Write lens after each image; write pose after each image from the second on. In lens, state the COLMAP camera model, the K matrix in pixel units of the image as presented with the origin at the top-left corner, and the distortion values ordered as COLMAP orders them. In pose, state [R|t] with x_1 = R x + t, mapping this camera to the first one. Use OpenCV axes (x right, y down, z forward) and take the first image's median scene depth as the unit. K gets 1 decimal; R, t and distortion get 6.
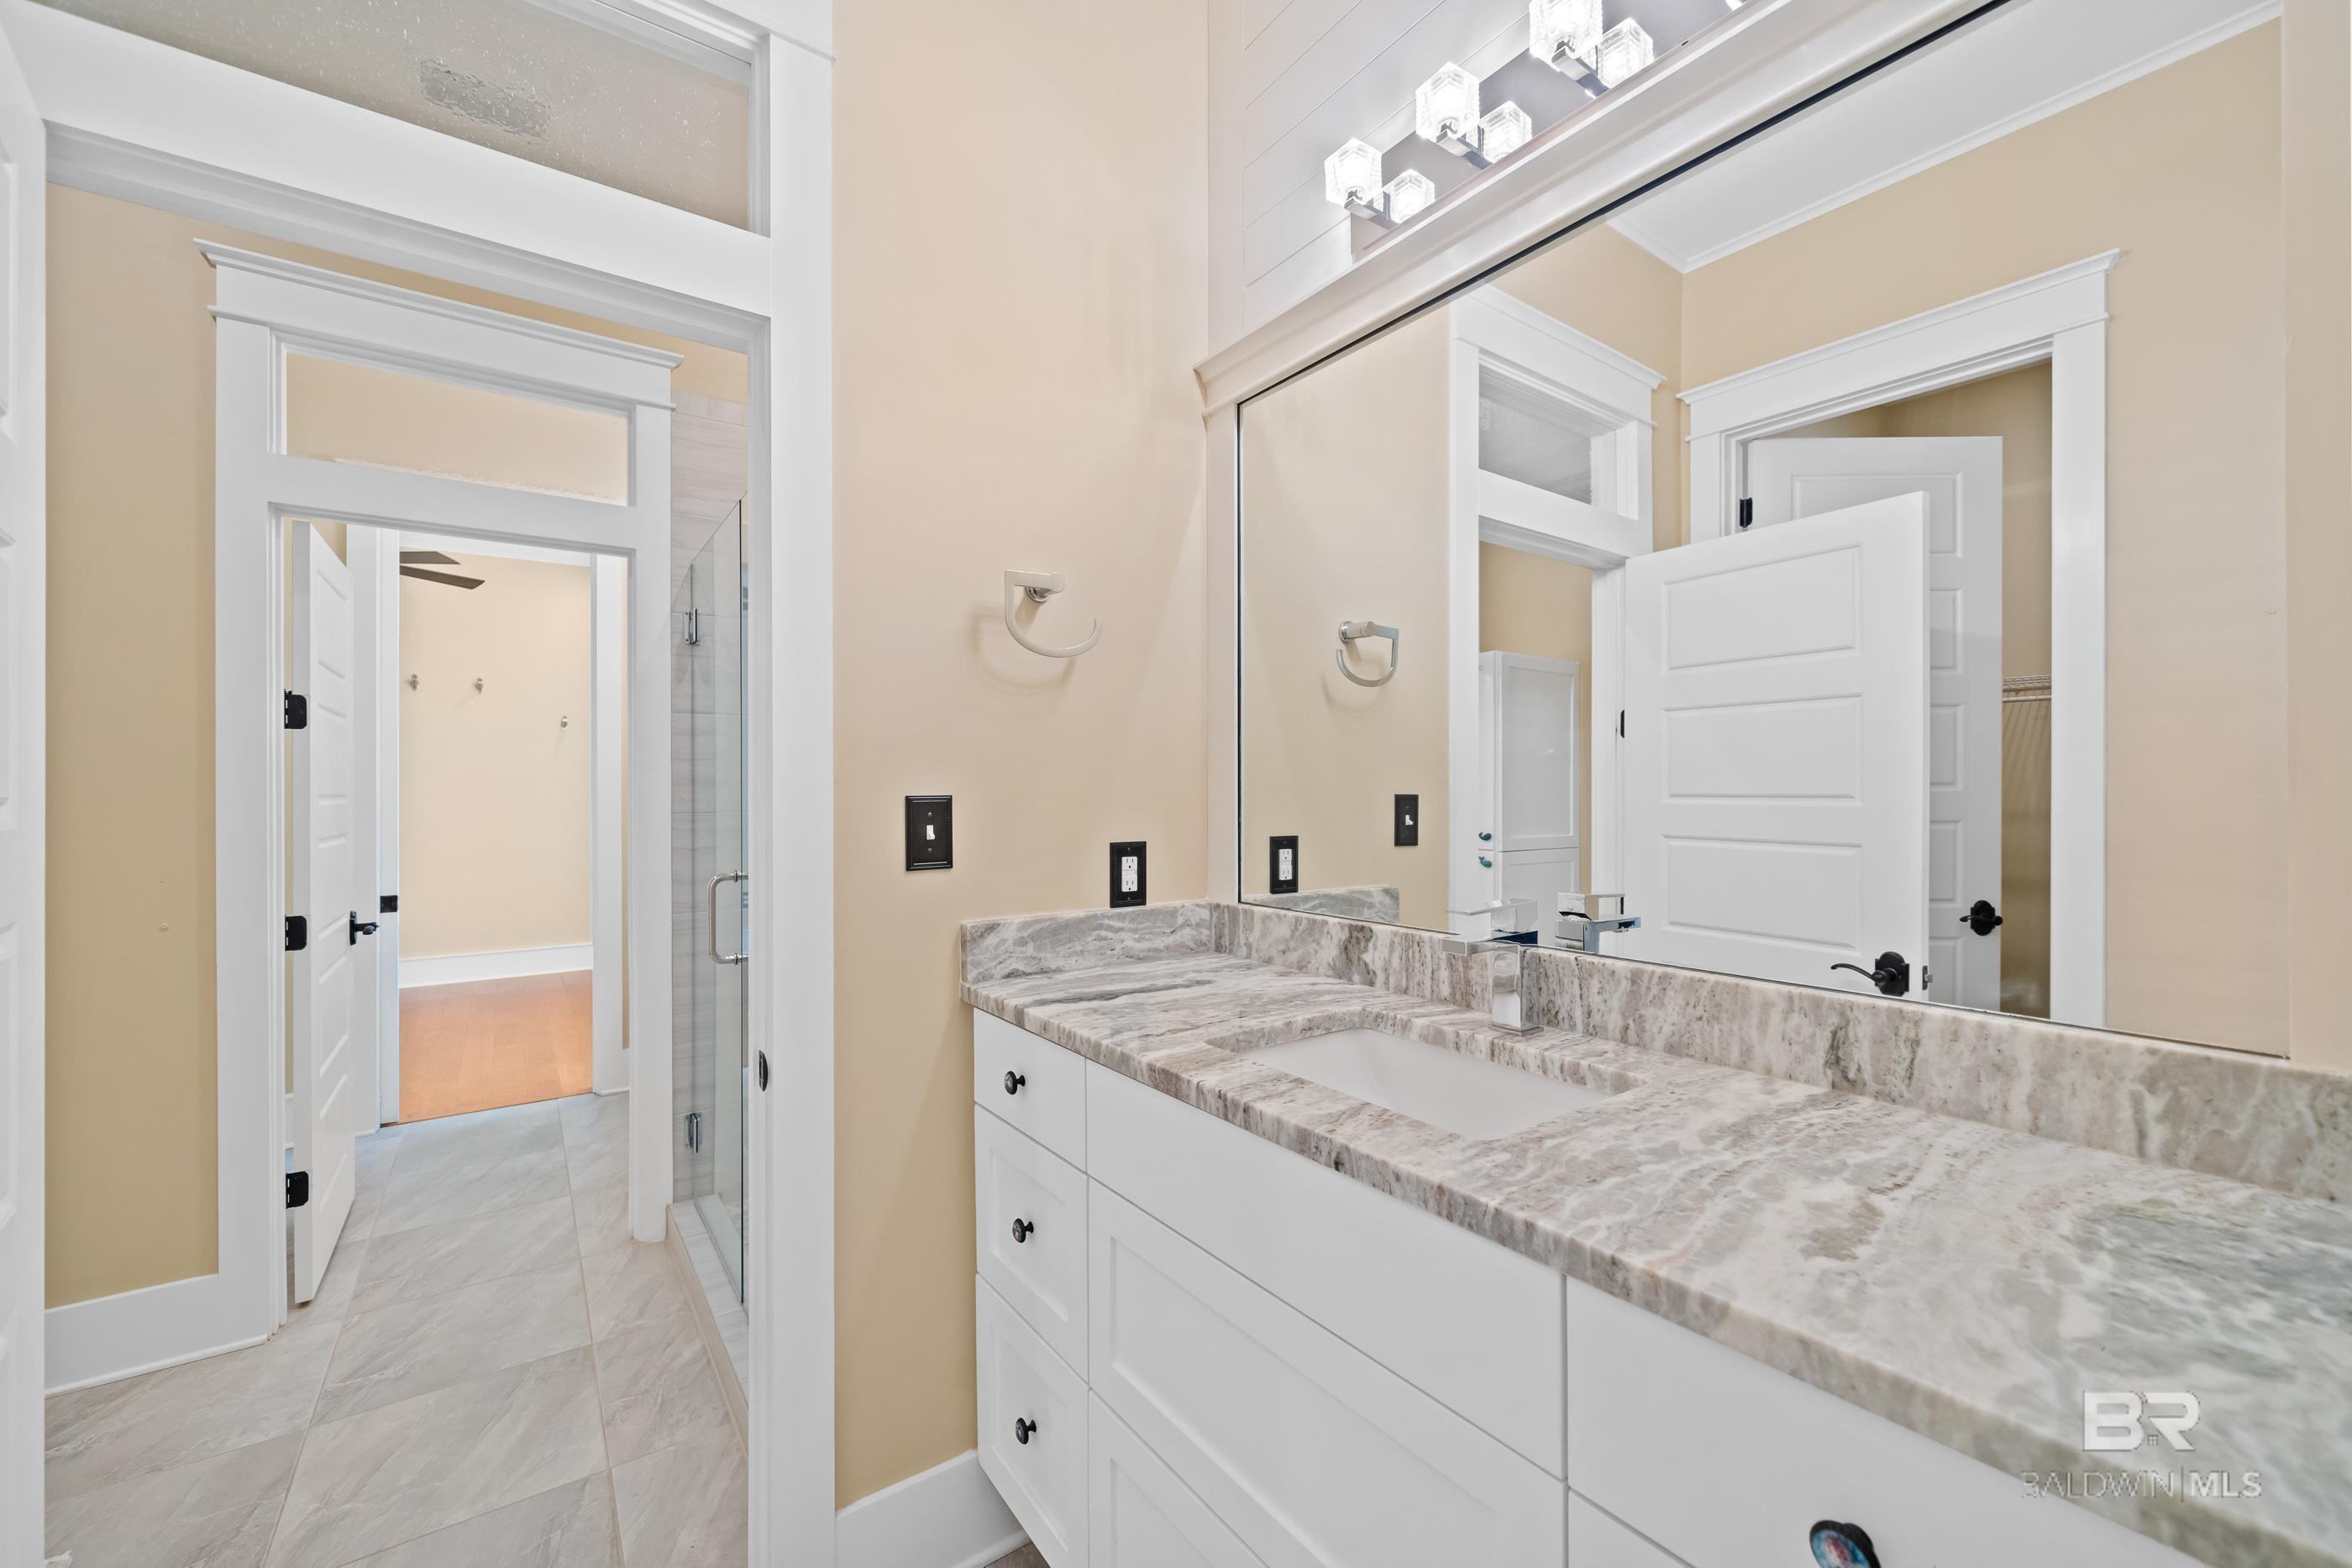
lens RADIAL K [[934.1, 0, 1185.1], [0, 934.1, 794.6], [0, 0, 1]] dist [-0.000443, 0.000332]
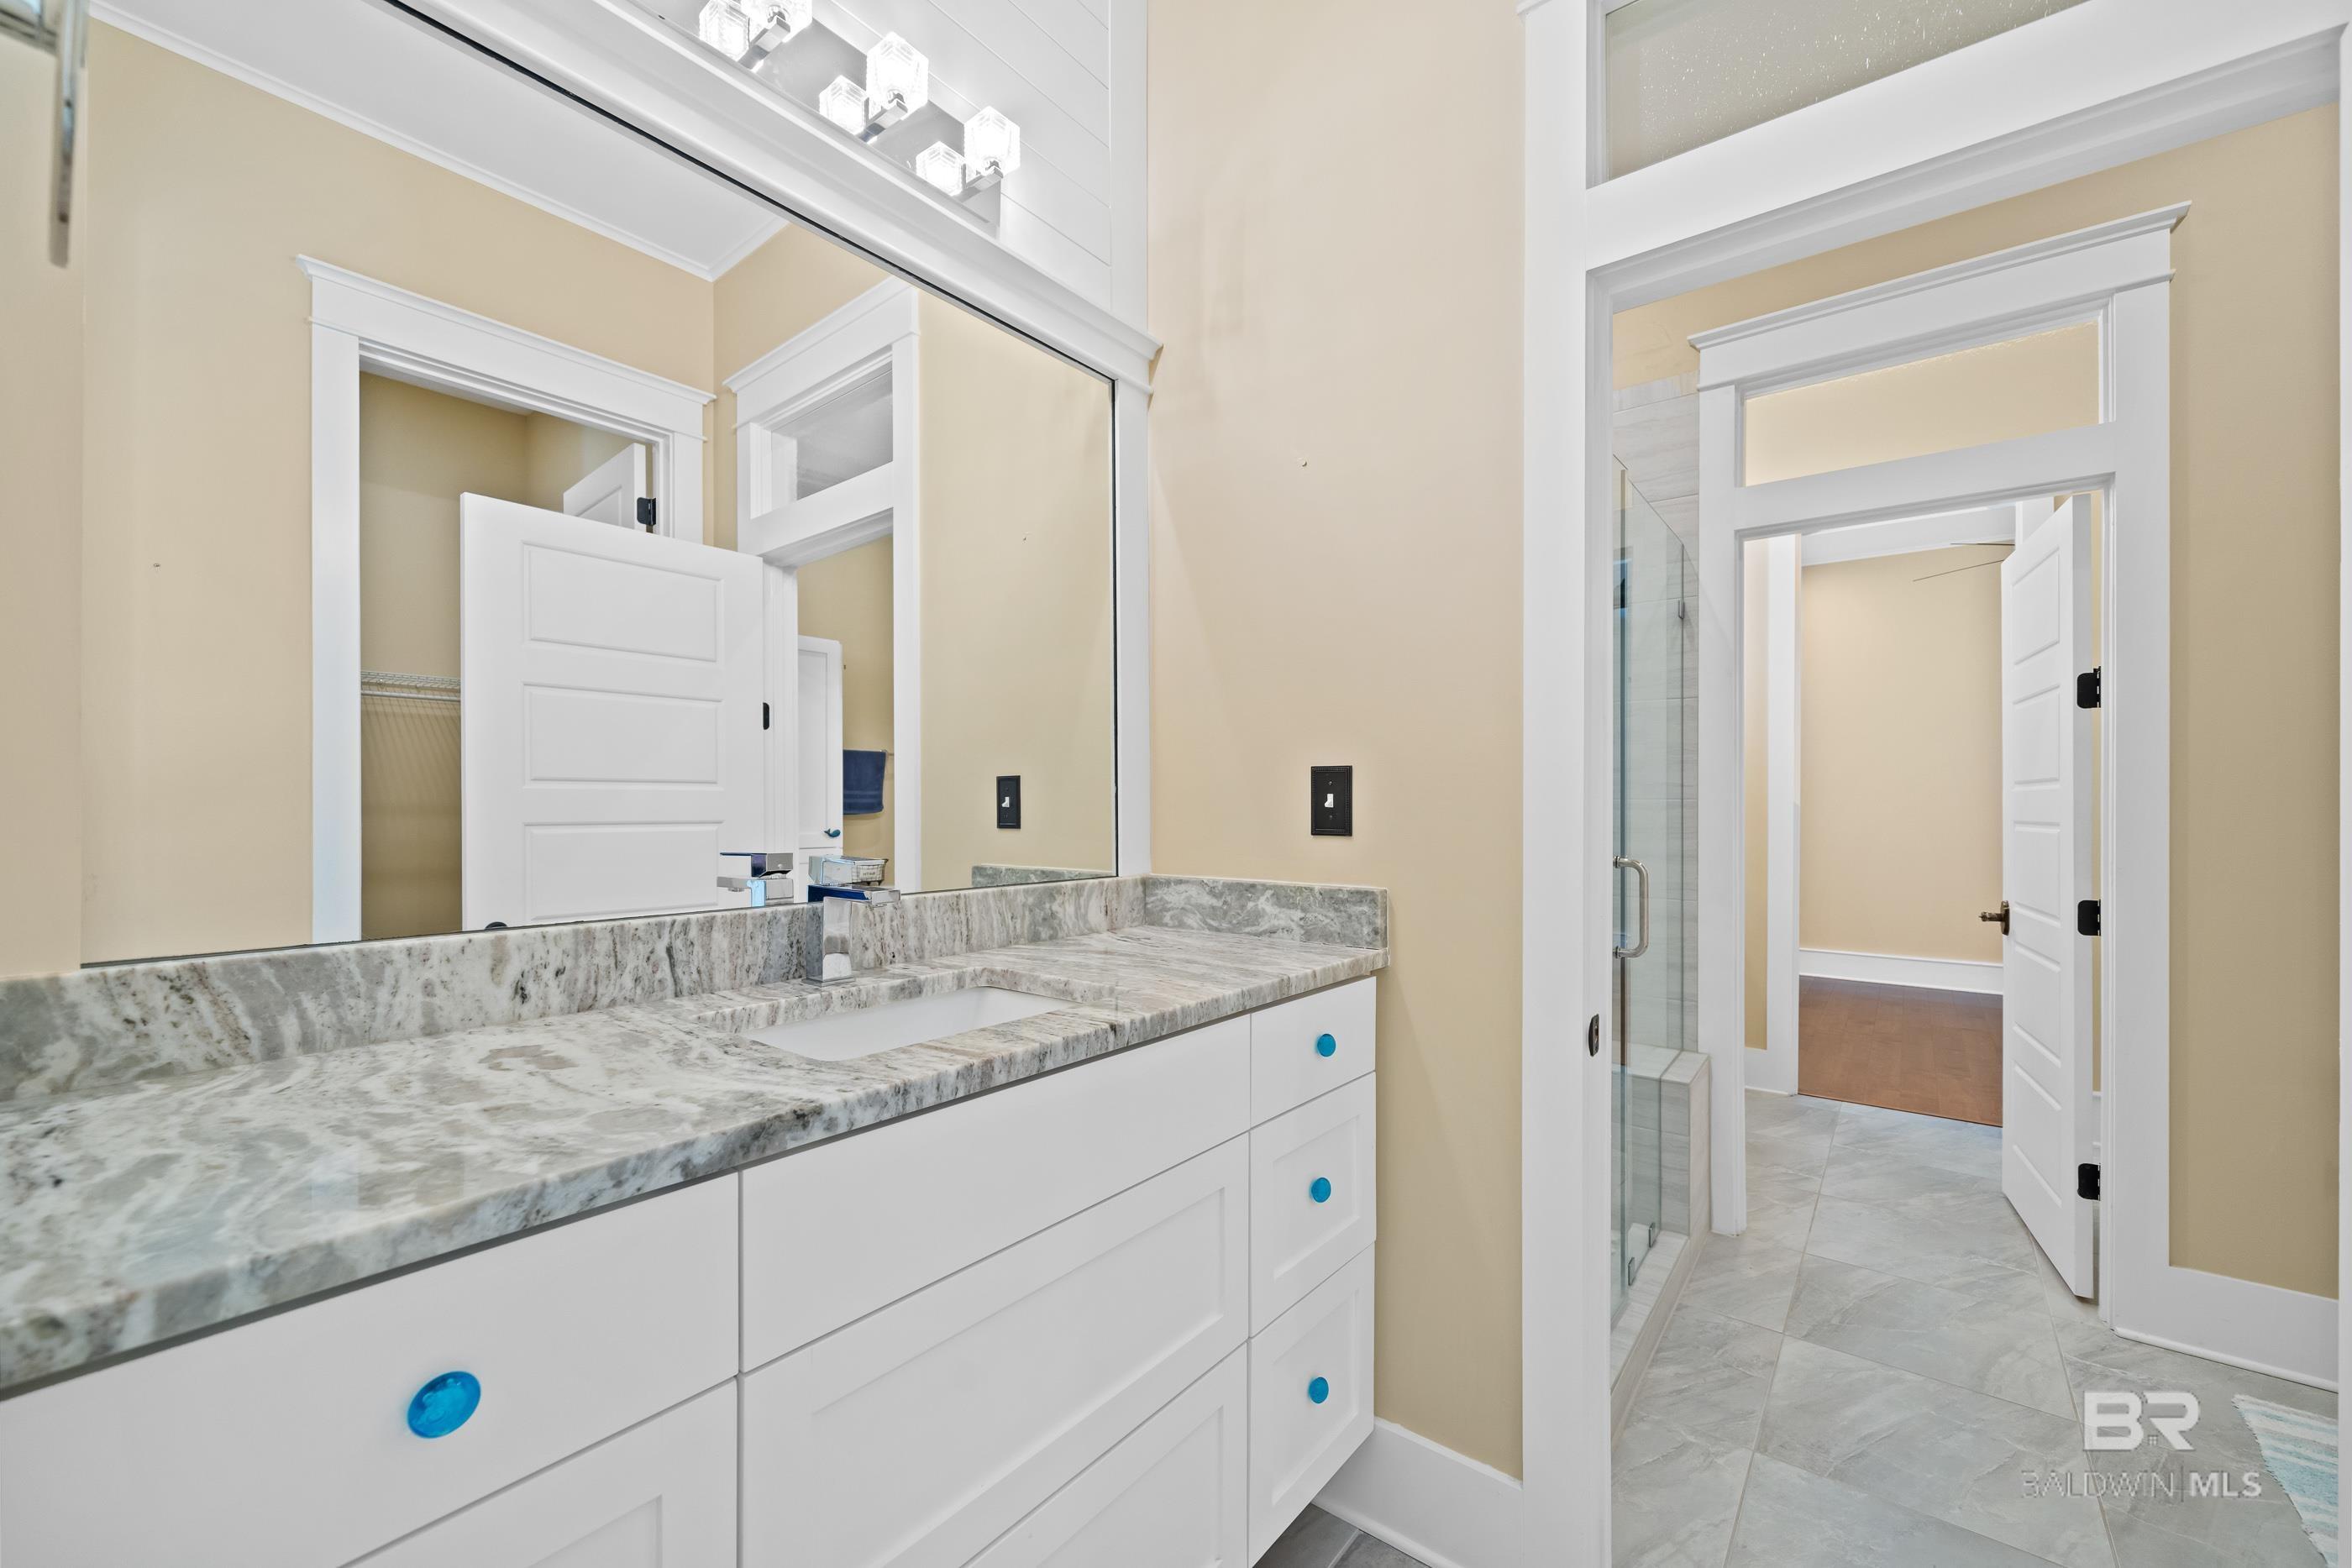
lens RADIAL K [[934.1, 0, 1187.6], [0, 934.1, 805.0], [0, 0, 1]] dist [-0.000443, 0.000332]
pose [[-0.289307, 0.009840, 0.957186, -1.542712], [-0.000836, 0.999944, -0.010532, 0.077522], [-0.957236, -0.003847, -0.289282, 2.072992]]
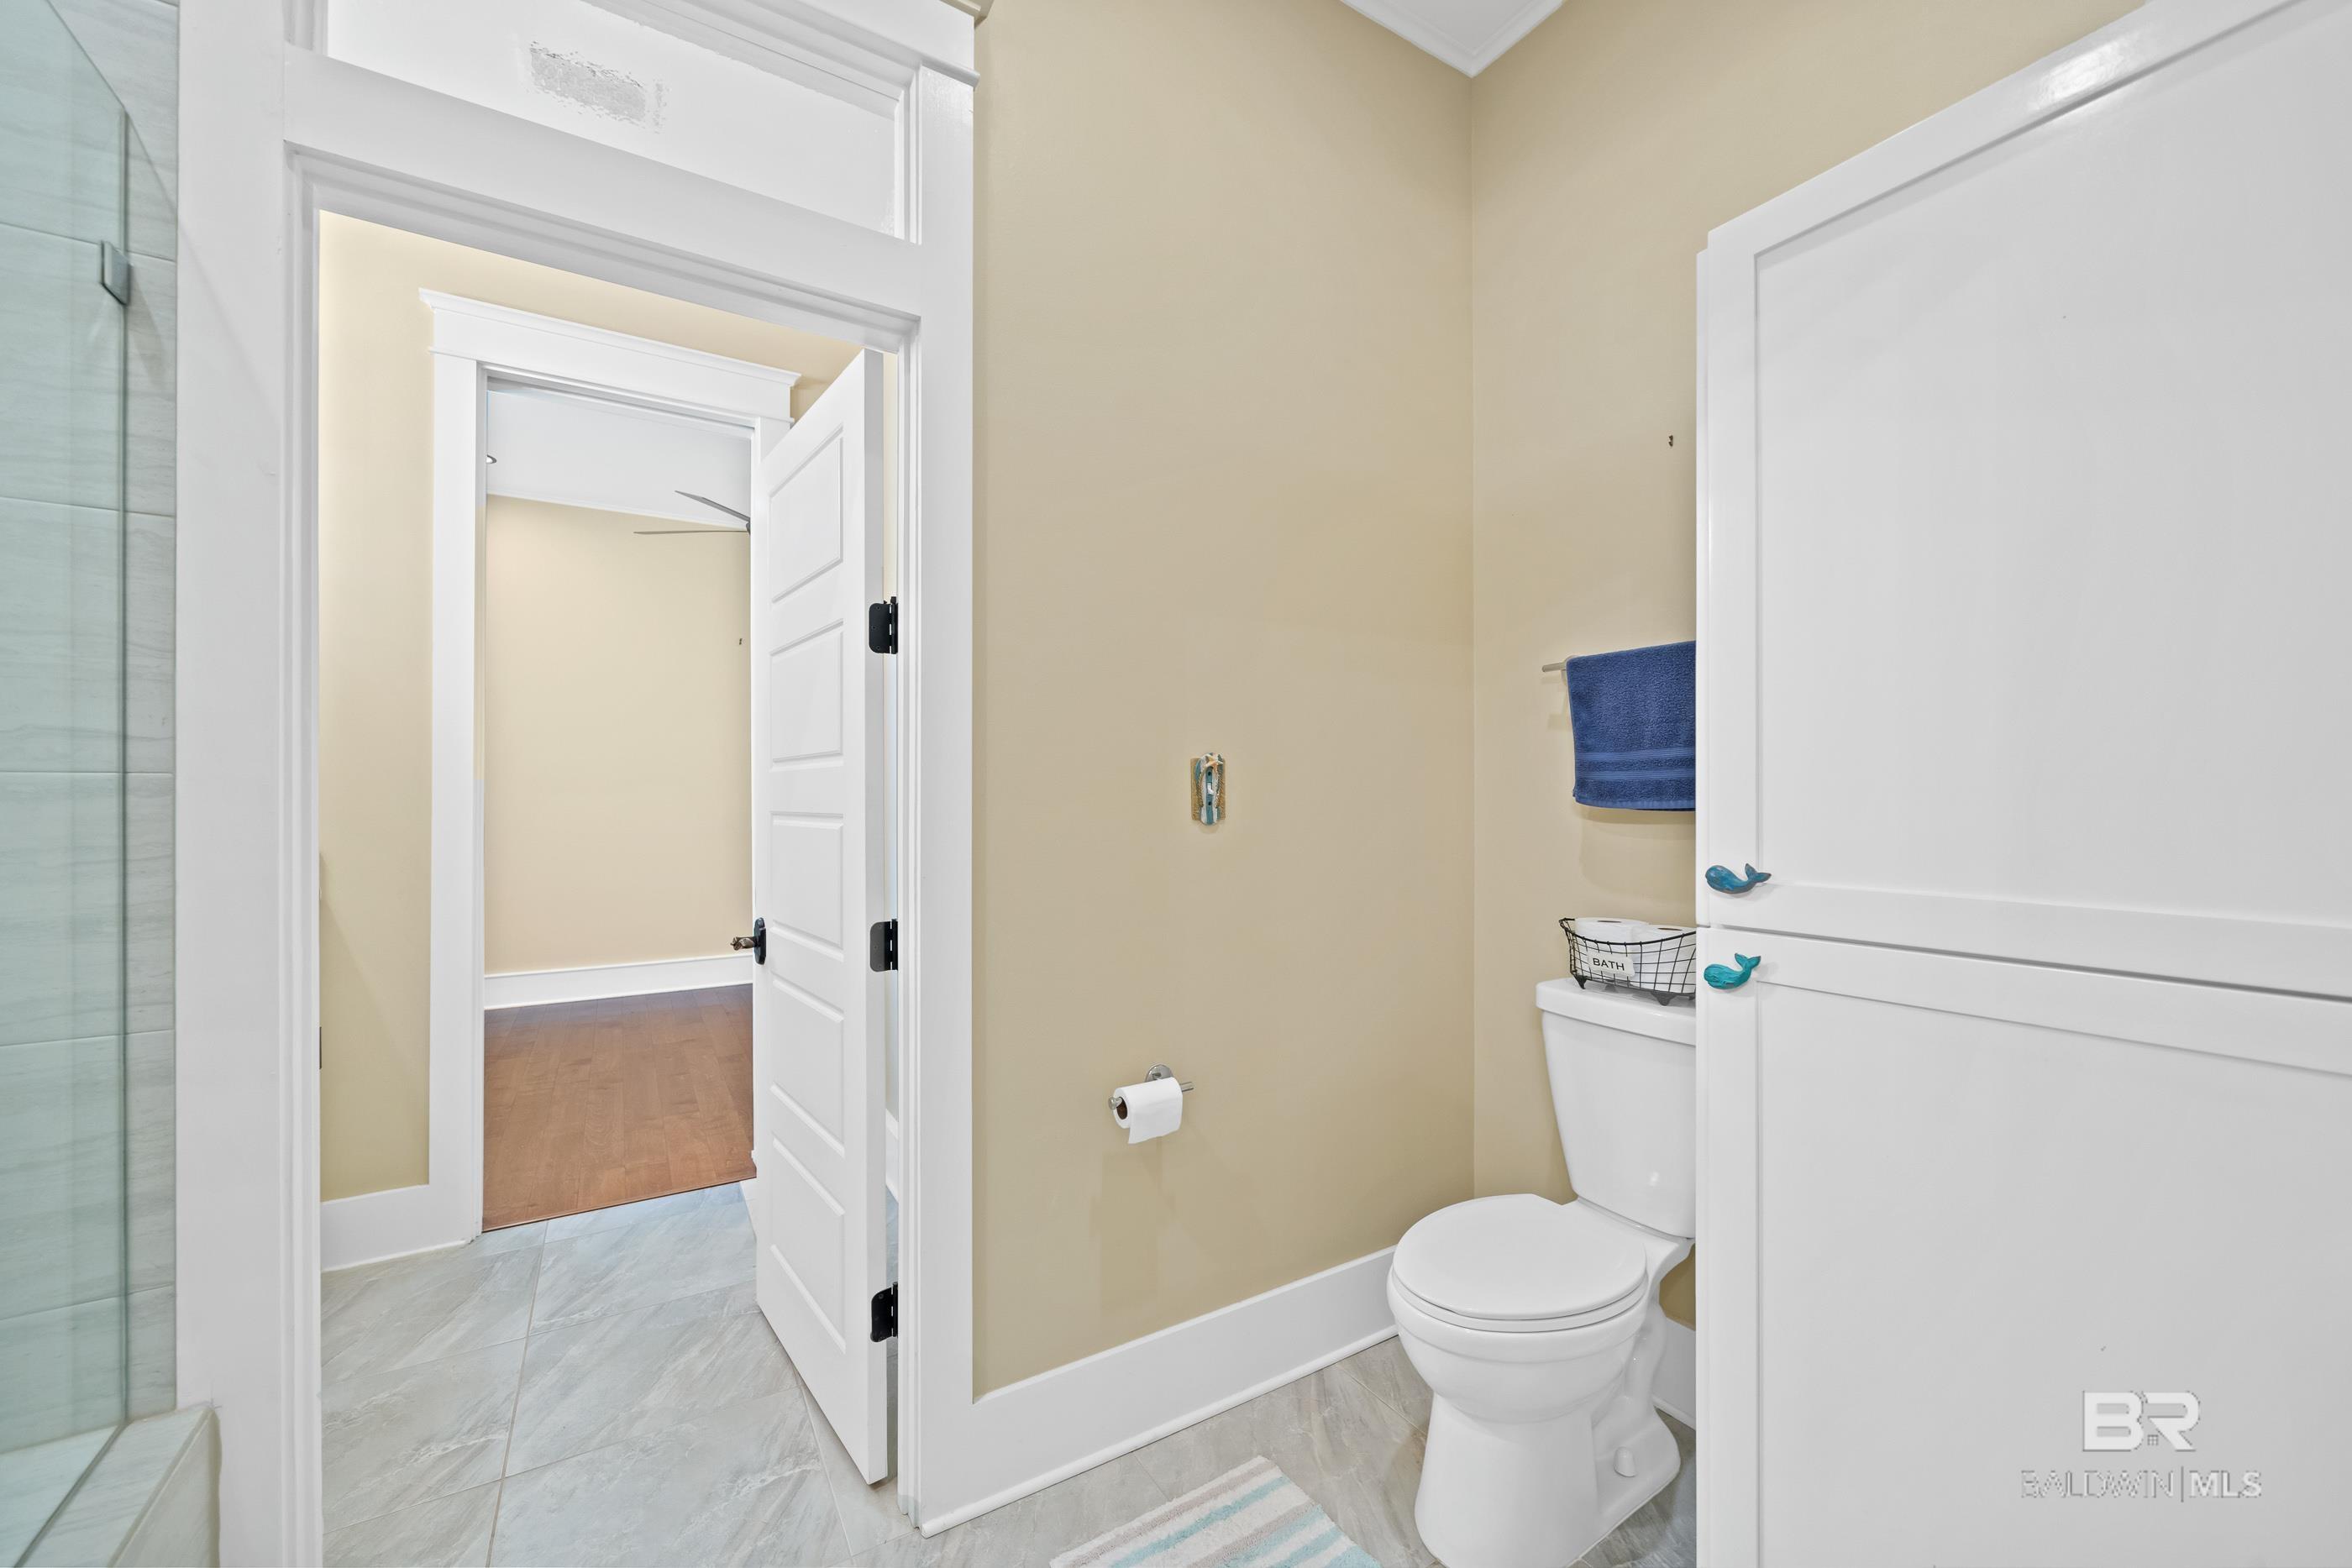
lens RADIAL K [[908.2, 0, 1175.7], [0, 908.2, 792.1], [0, 0, 1]] dist [-0.002830, -0.001217]
pose [[-0.997617, 0.012972, 0.067766, -1.021896], [0.012515, 0.999896, -0.007150, 0.076351], [-0.067852, -0.006284, -0.997676, 1.387950]]
